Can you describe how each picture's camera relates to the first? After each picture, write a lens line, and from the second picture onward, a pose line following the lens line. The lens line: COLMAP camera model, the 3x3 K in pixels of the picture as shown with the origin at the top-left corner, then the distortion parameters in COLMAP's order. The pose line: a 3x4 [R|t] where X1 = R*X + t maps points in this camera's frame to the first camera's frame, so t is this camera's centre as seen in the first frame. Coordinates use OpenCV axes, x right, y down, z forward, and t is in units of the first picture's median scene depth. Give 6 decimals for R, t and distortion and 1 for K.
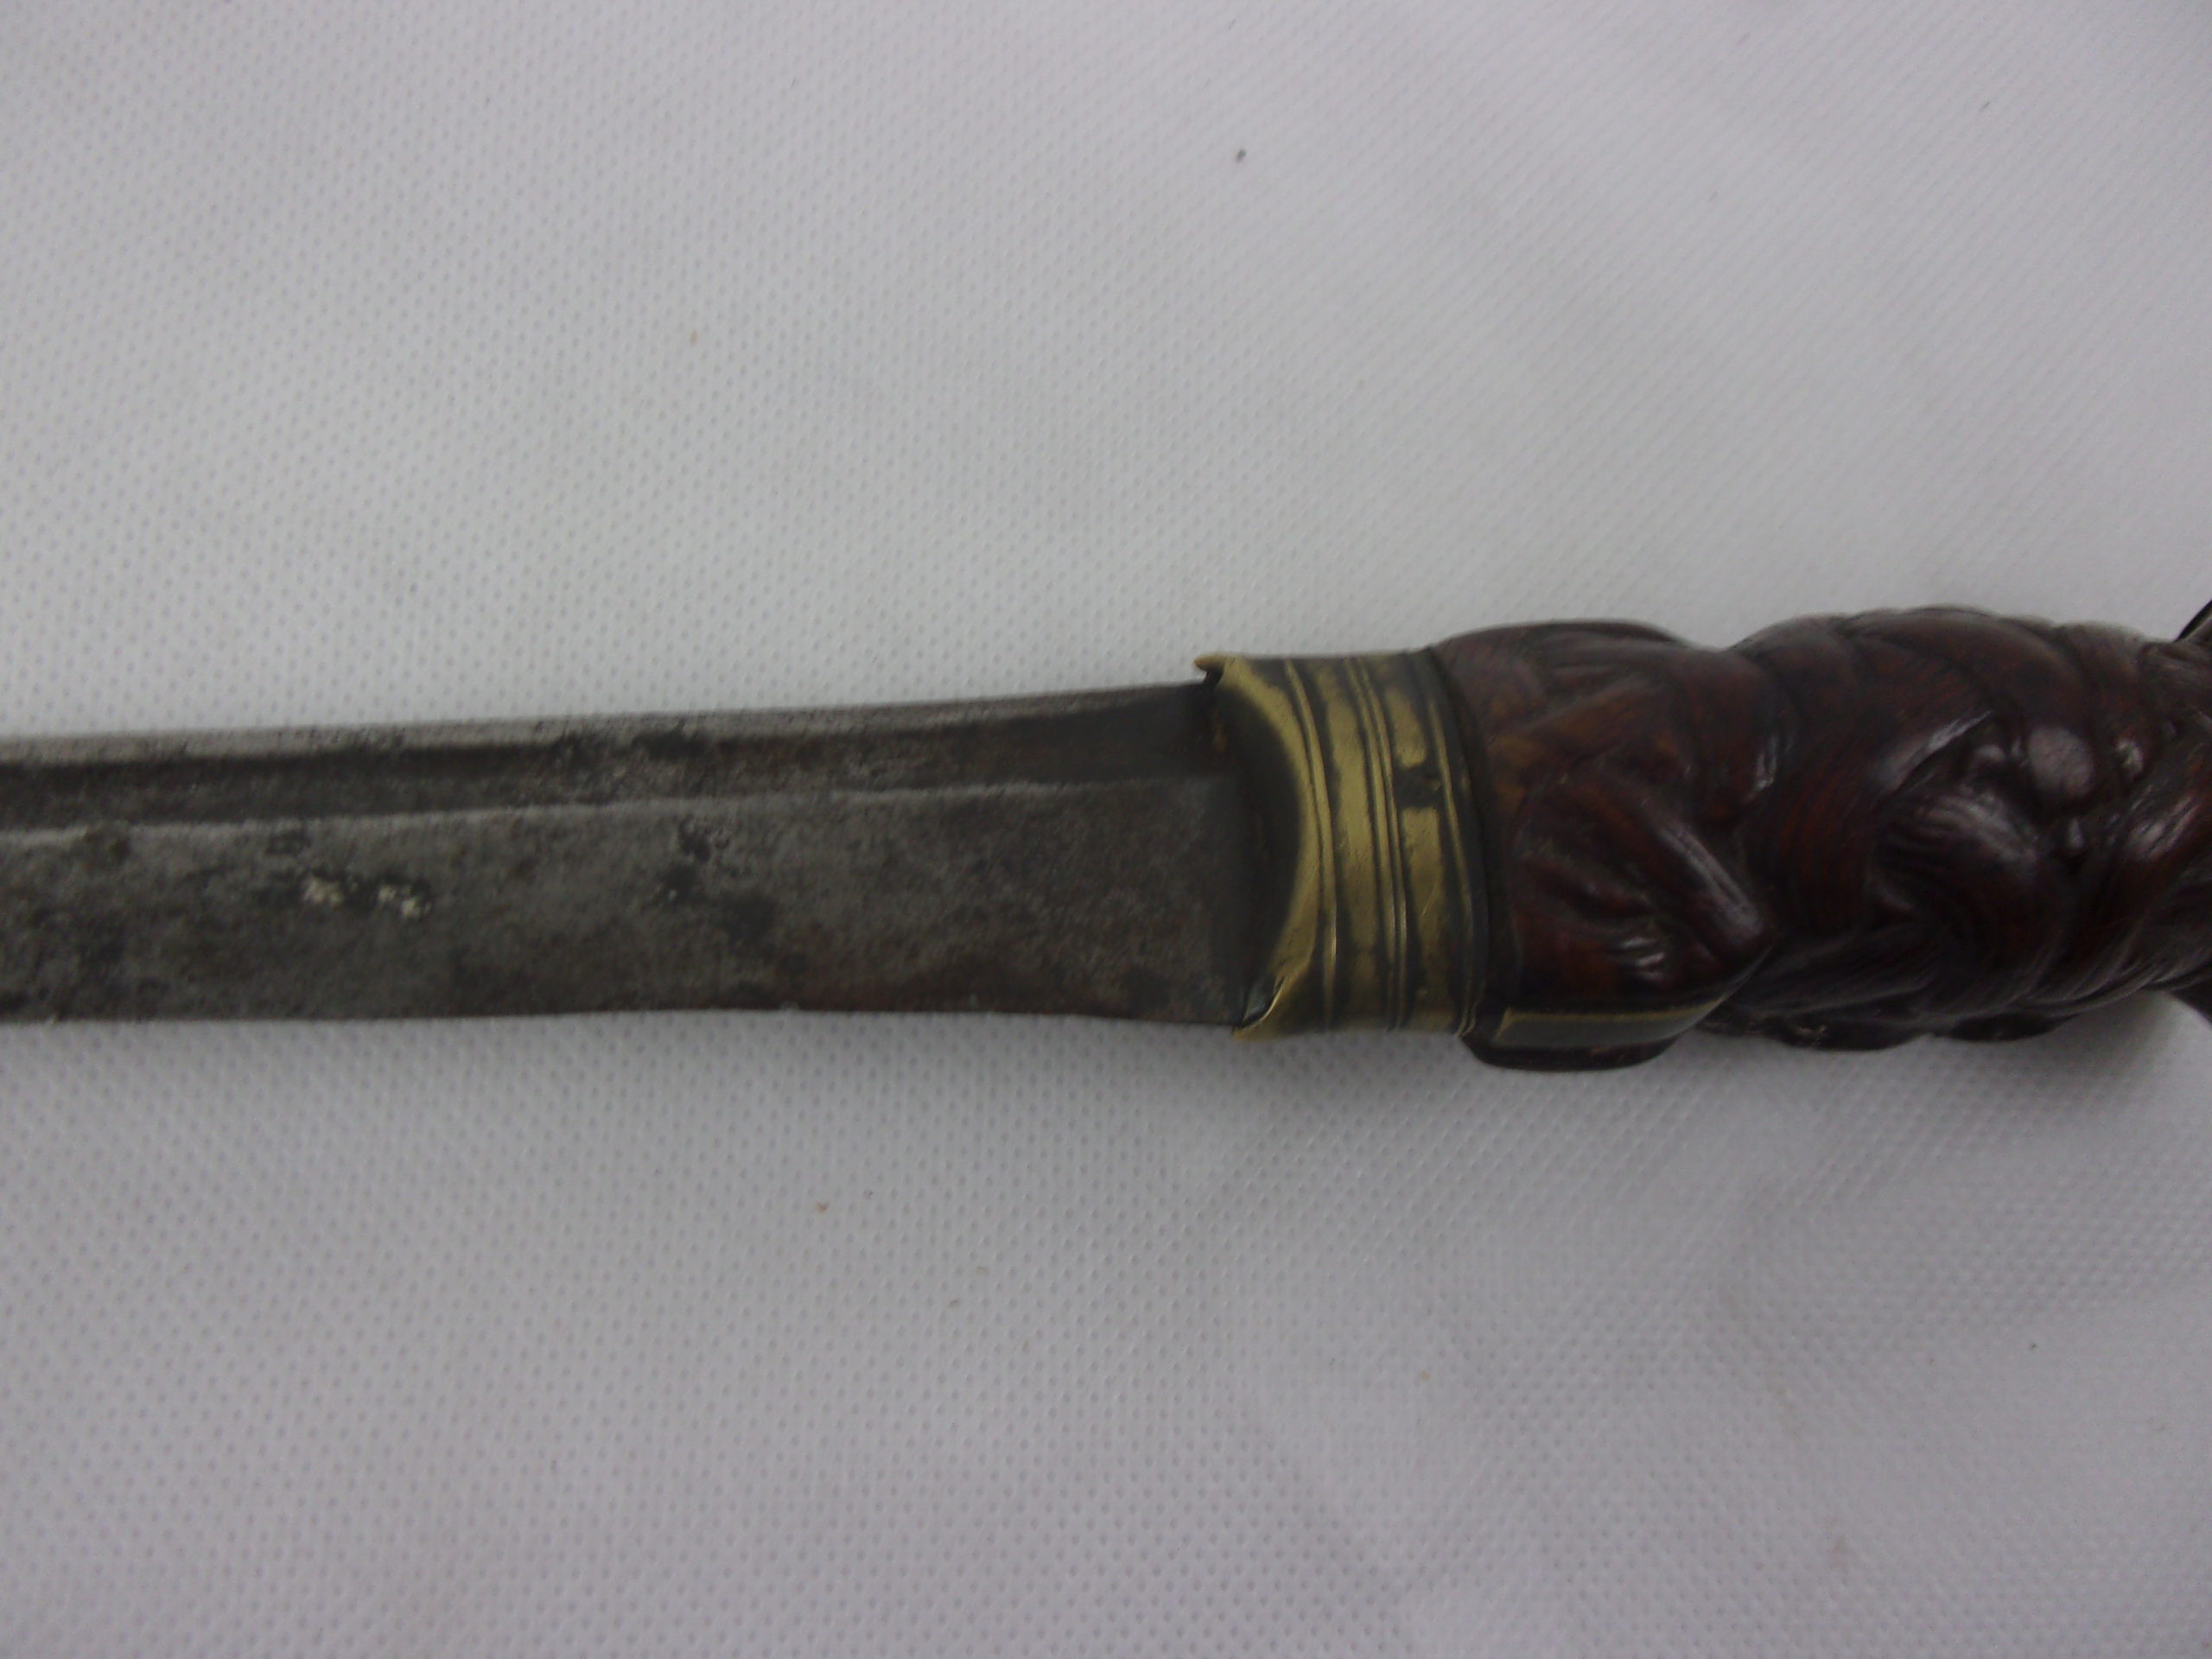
lens RADIAL K [[1878.4, 0, 1069.6], [0, 1878.4, 837.9], [0, 0, 1]] dist [0.040463, -0.092490]
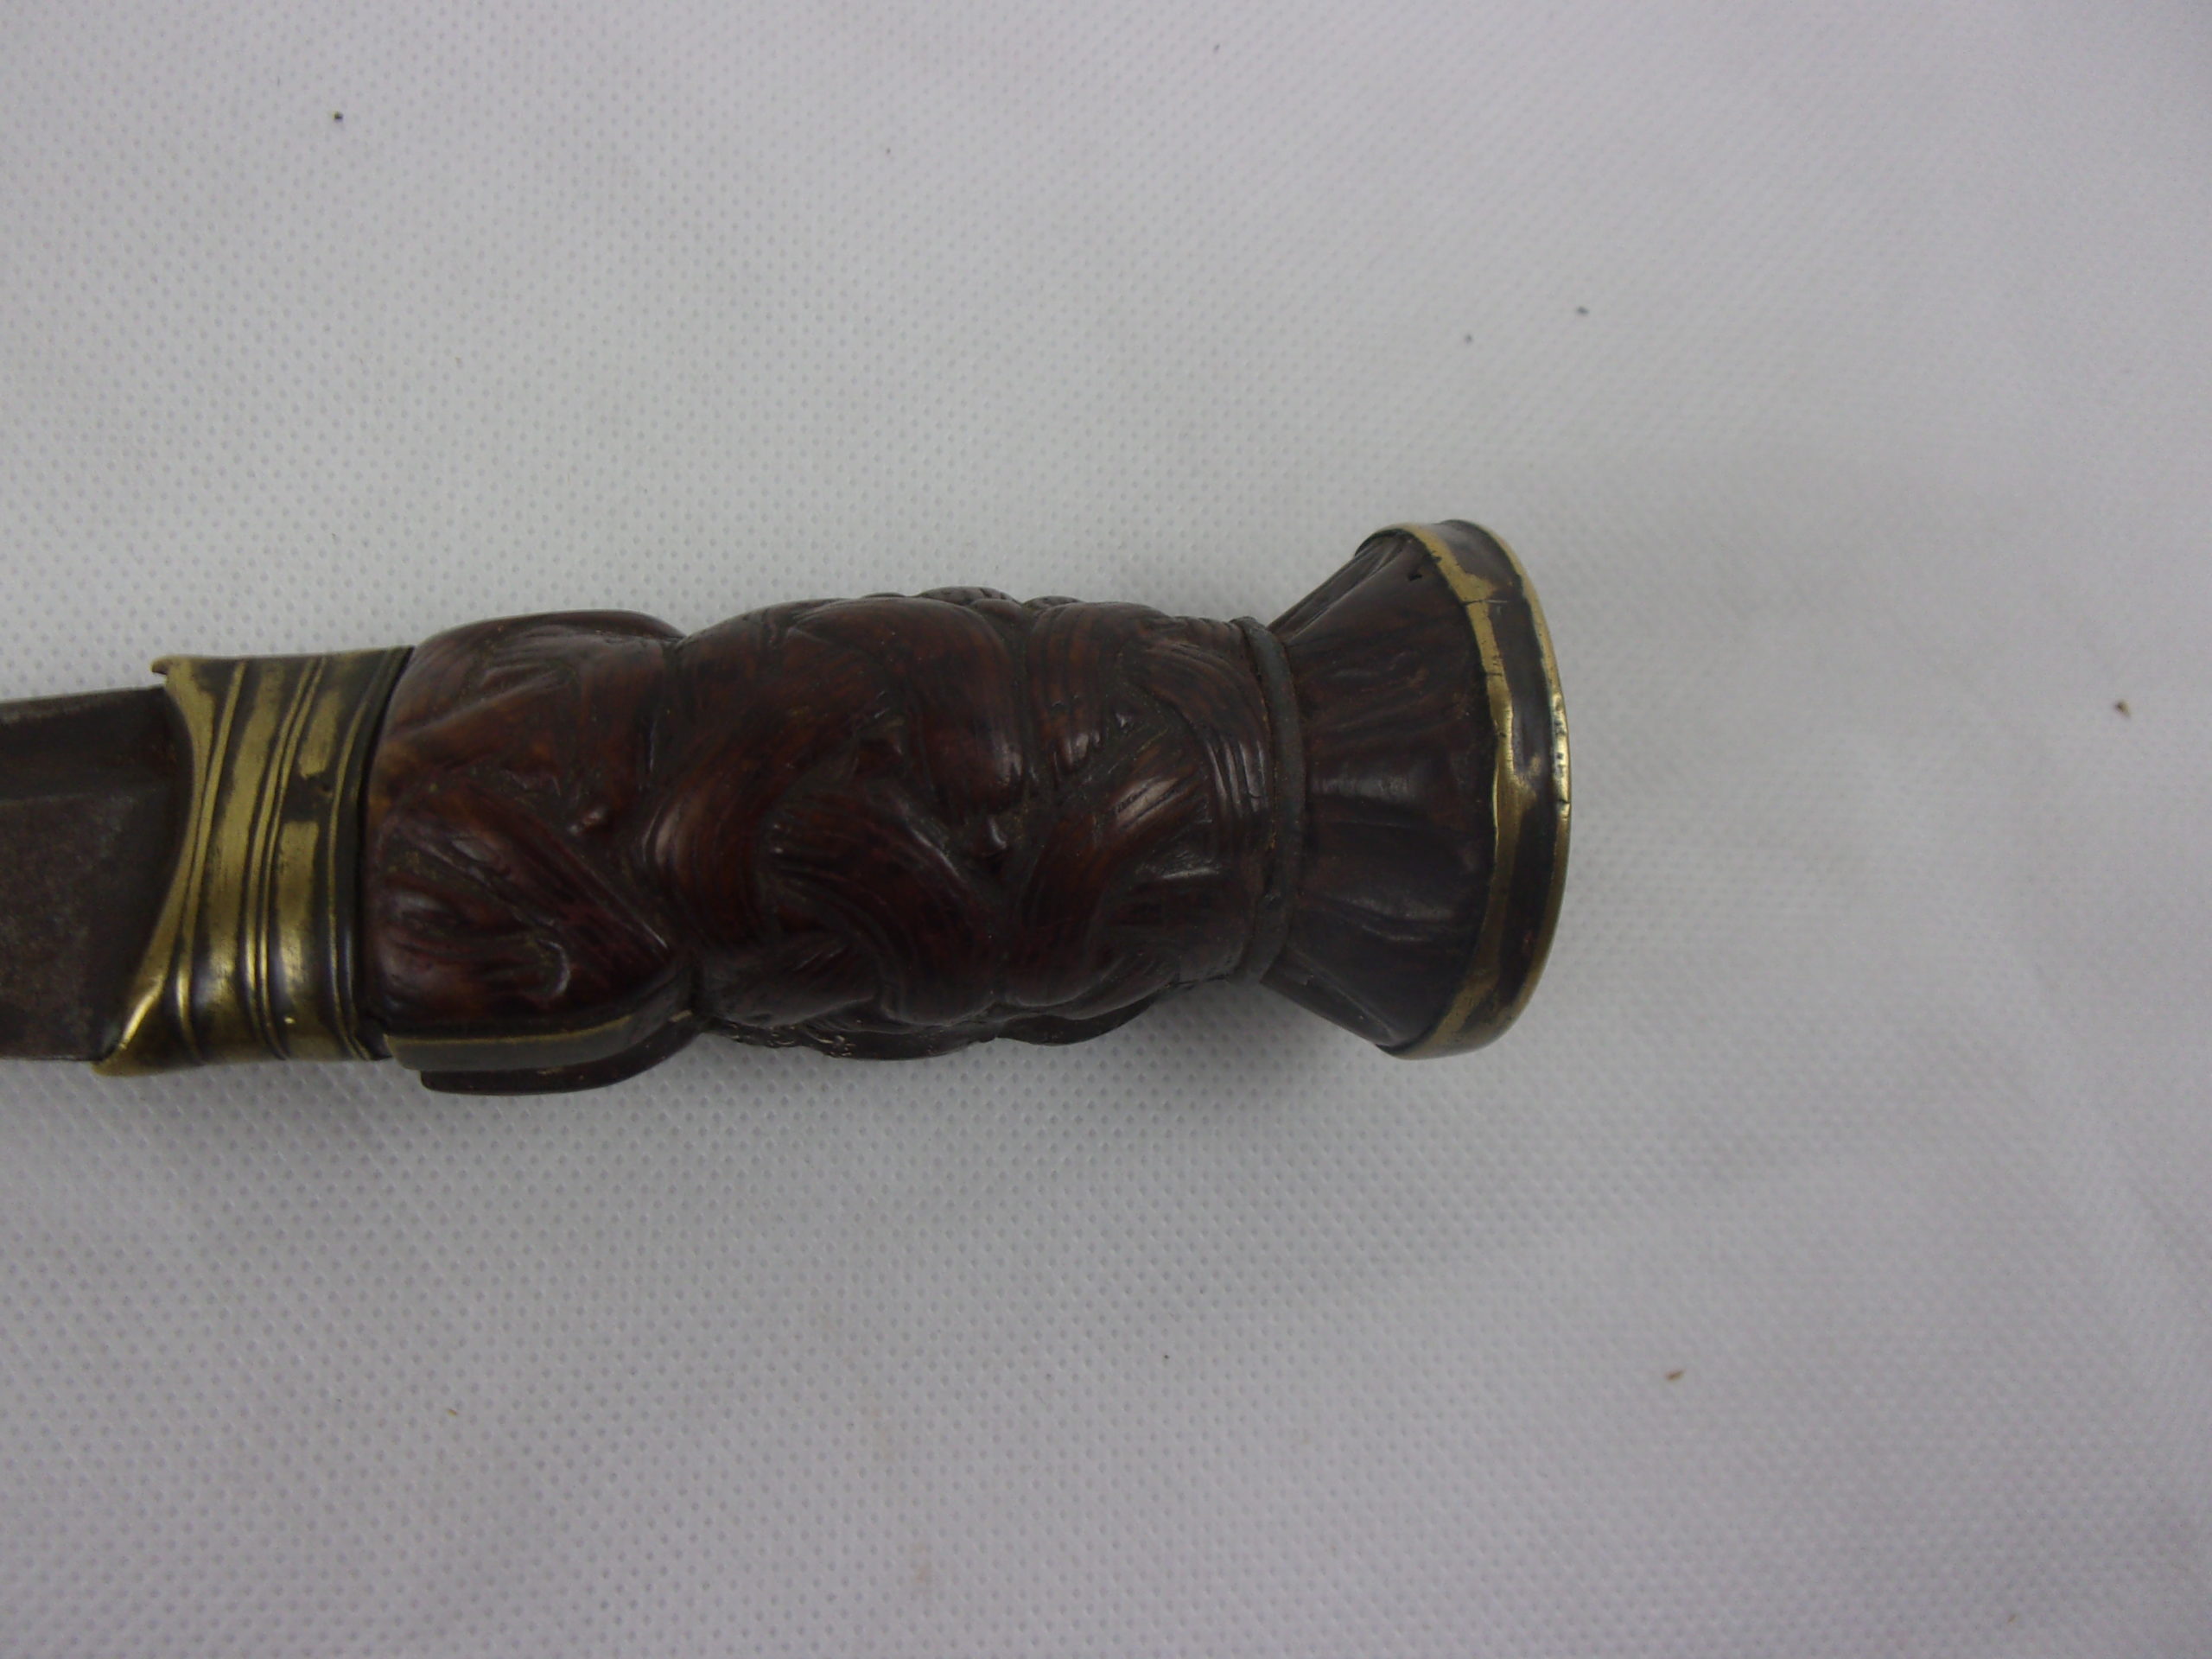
lens RADIAL K [[1878.4, 0, 1114.5], [0, 1878.4, 816.7], [0, 0, 1]] dist [0.040463, -0.092490]
pose [[0.999653, -0.022975, 0.012914, 0.572278], [0.022754, 0.999596, 0.017007, -0.024820], [-0.013300, -0.016708, 0.999772, 0.059834]]
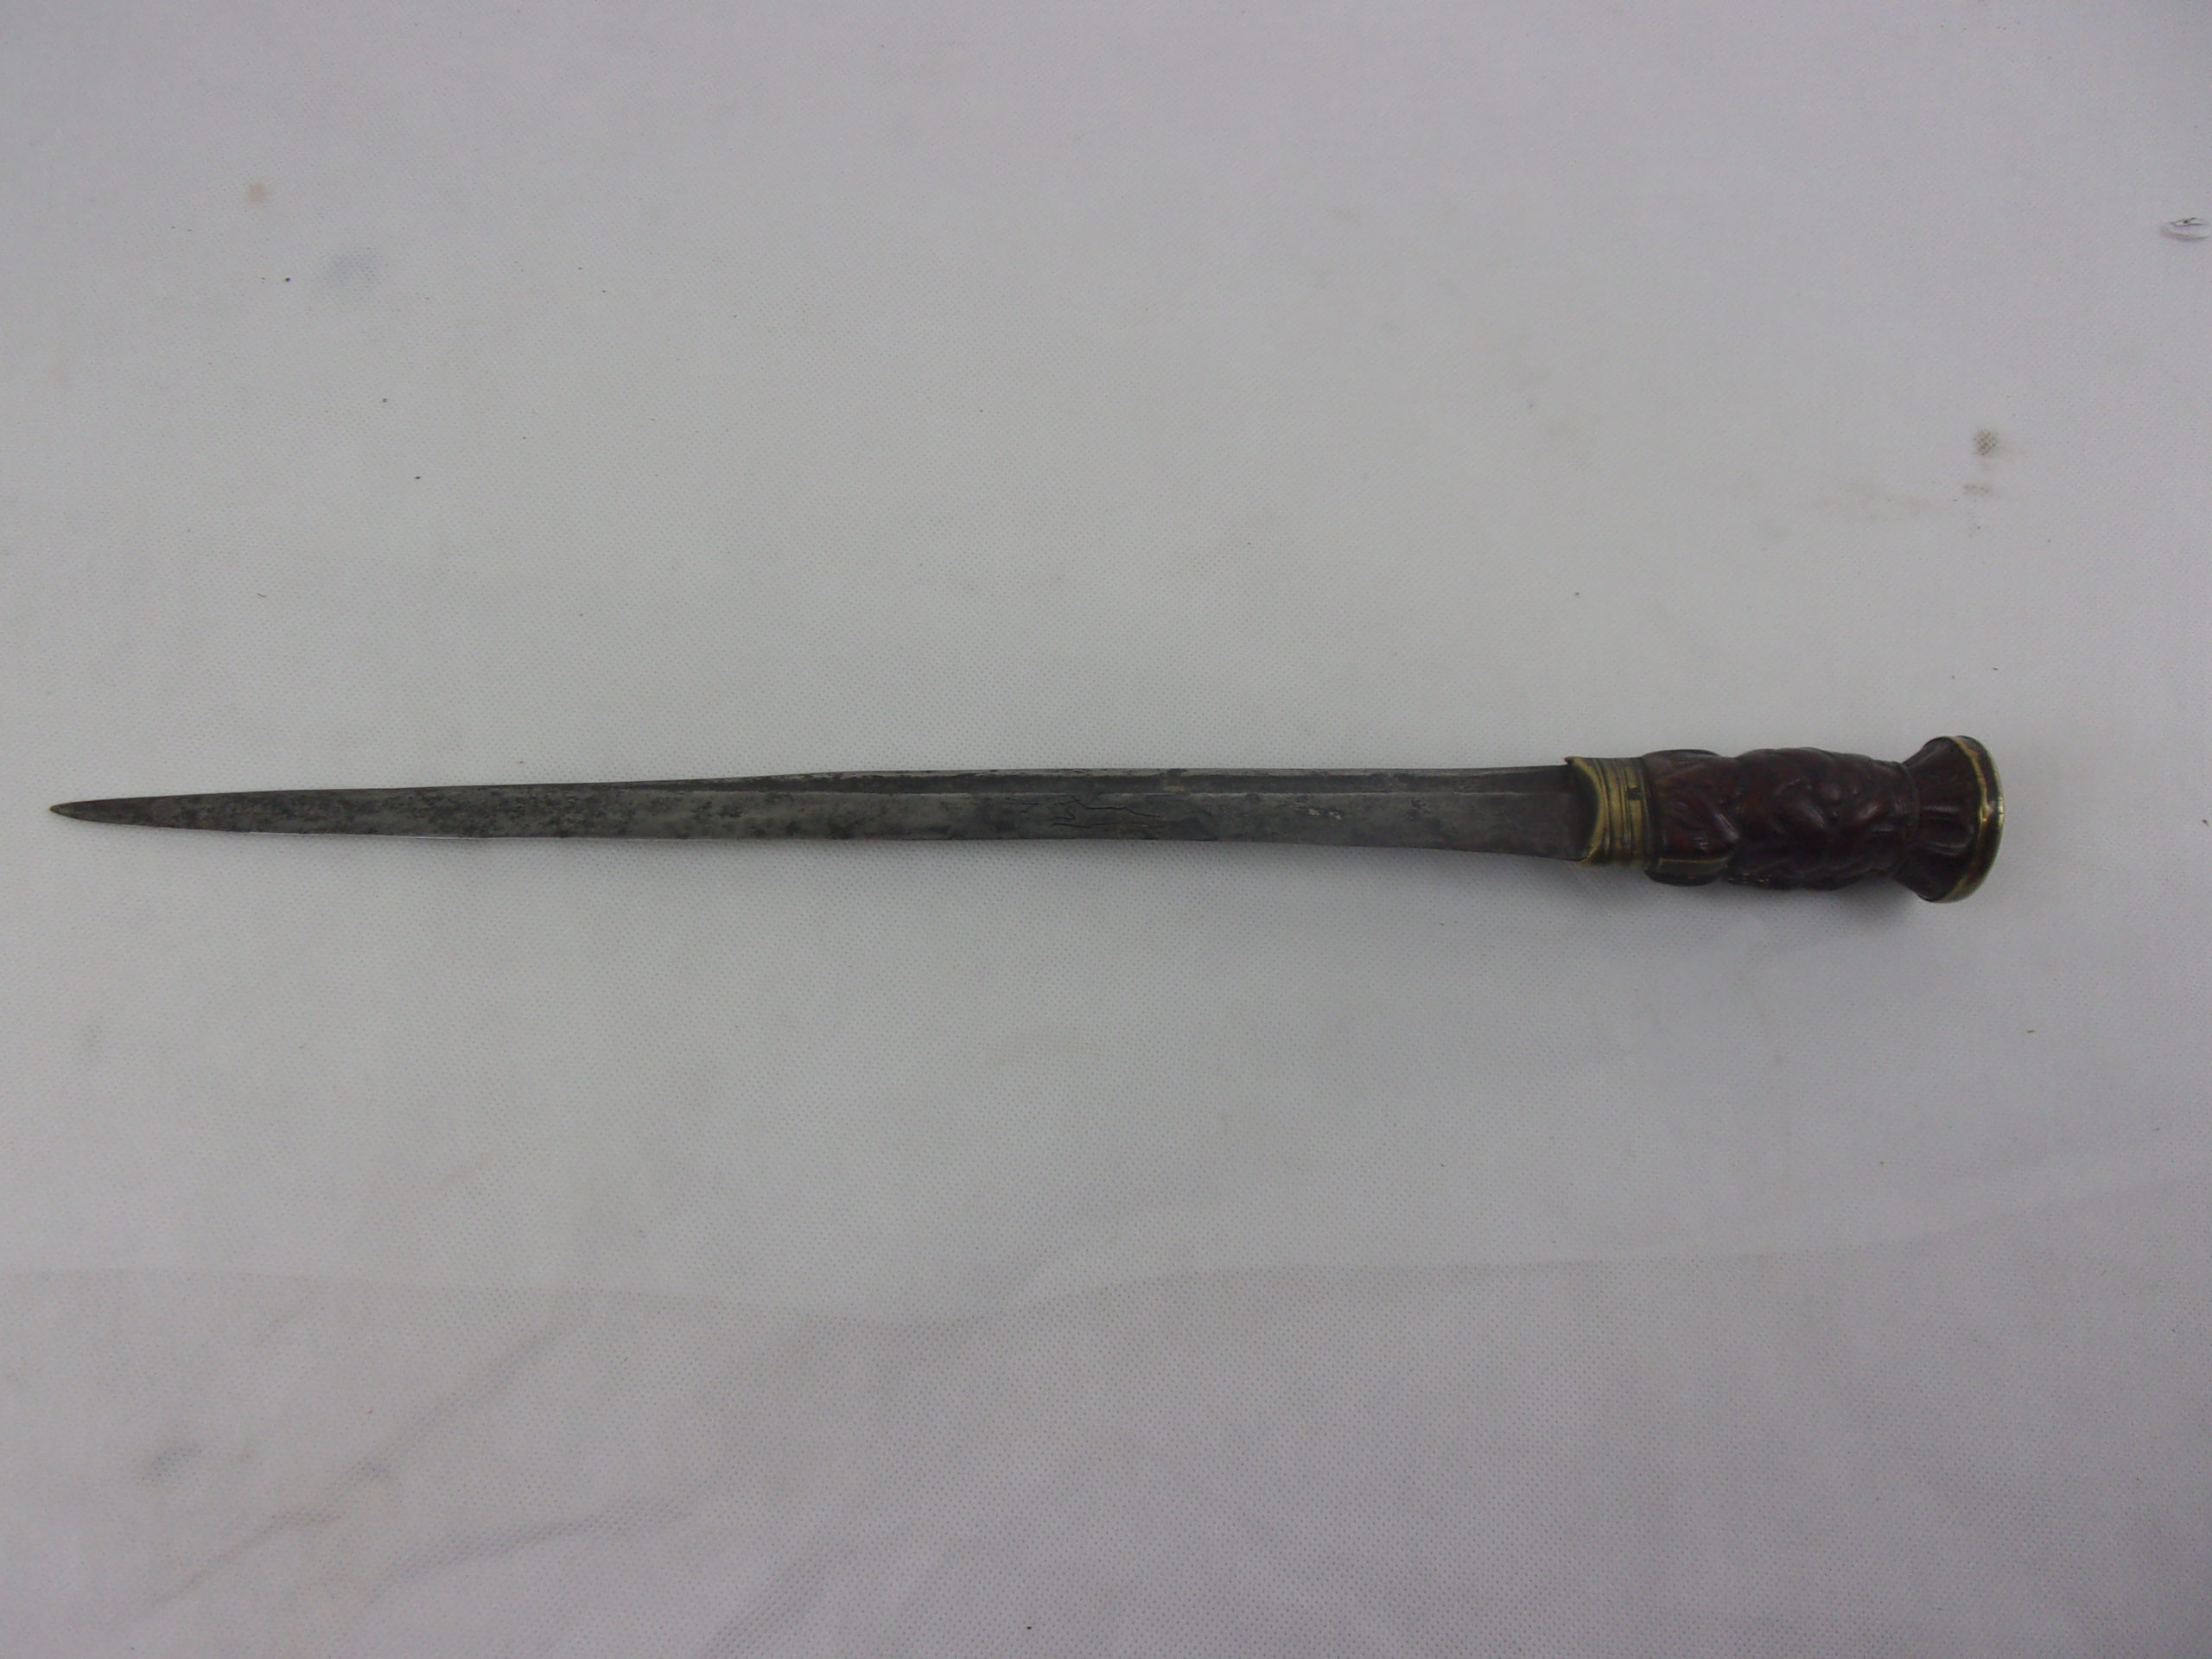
lens RADIAL K [[1878.4, 0, 1062.1], [0, 1878.4, 868.4], [0, 0, 1]] dist [0.040463, -0.092490]
pose [[0.991892, 0.034818, -0.122219, -0.416857], [-0.046784, 0.994238, -0.096445, 0.480610], [0.118156, 0.101381, 0.987806, -2.453449]]
